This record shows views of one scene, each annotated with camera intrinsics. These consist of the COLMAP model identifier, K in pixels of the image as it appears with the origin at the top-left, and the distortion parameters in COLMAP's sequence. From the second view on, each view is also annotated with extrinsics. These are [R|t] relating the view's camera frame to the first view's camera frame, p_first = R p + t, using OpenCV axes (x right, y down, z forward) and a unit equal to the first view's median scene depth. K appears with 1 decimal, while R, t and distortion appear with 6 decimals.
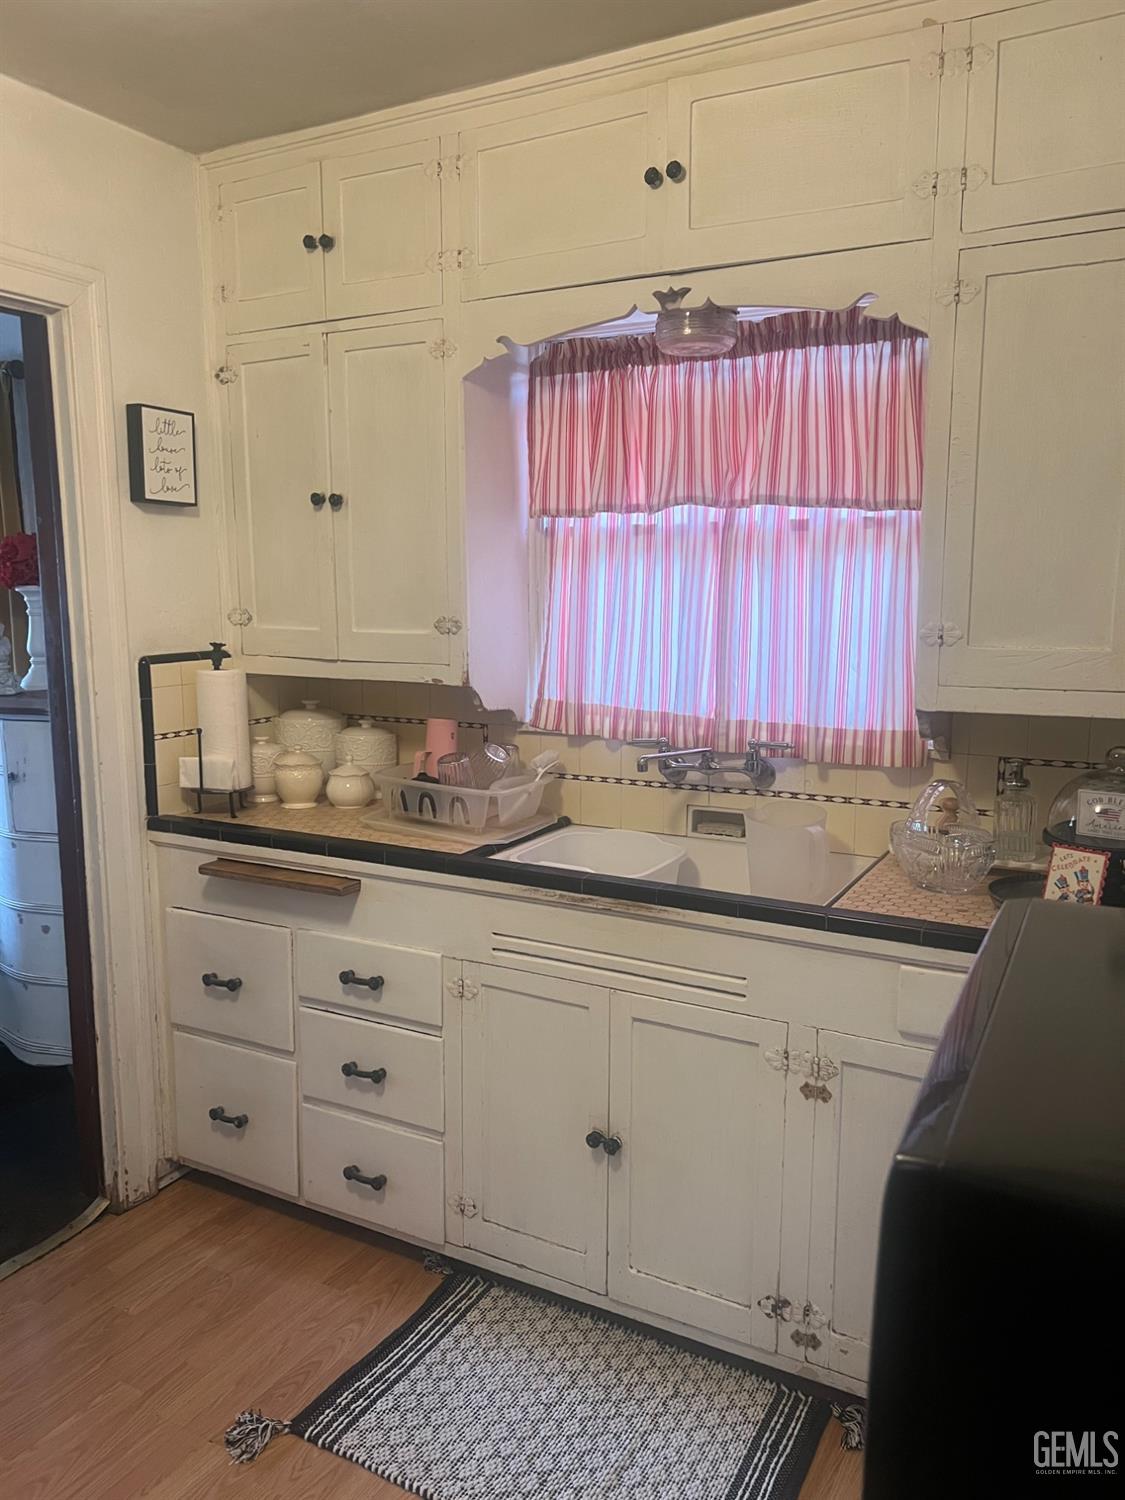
lens RADIAL K [[1131.9, 0, 560.5], [0, 1131.9, 750.4], [0, 0, 1]] dist [0.041495, -0.017274]
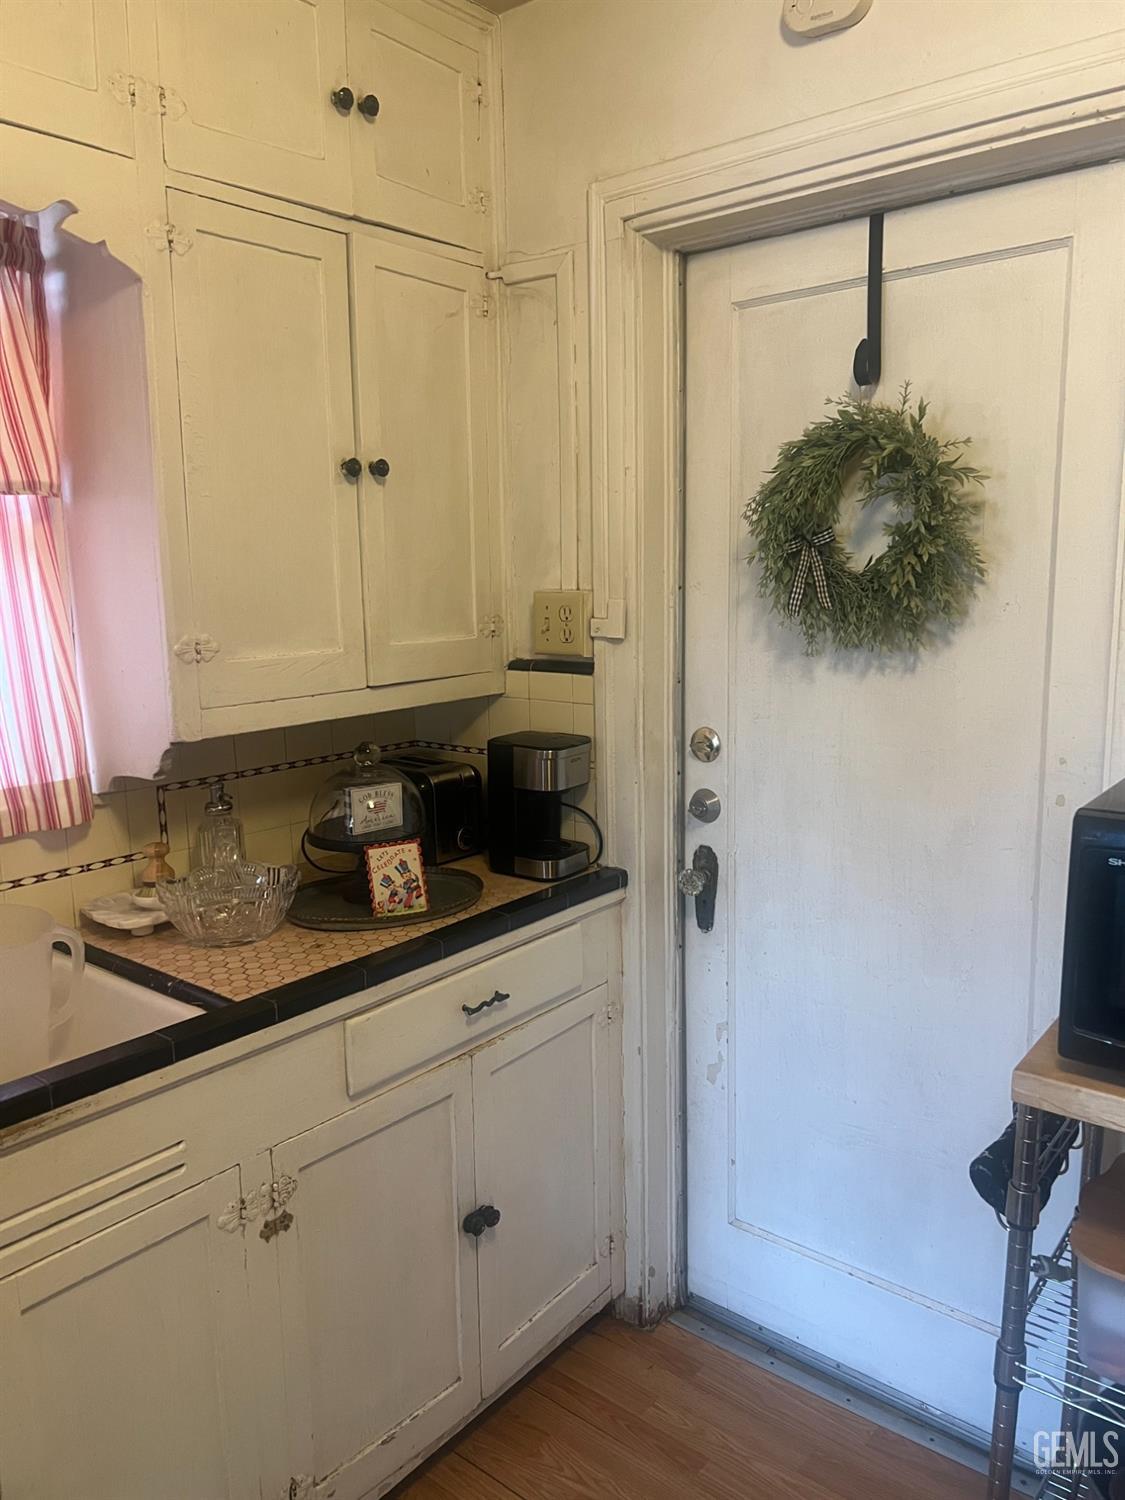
lens RADIAL K [[1131.9, 0, 561.9], [0, 1131.9, 750.2], [0, 0, 1]] dist [0.041495, -0.017274]
pose [[0.184117, -0.161859, 0.969486, -0.463908], [0.159953, 0.978134, 0.132926, -0.101424], [-0.969802, 0.130598, 0.205981, 0.597363]]
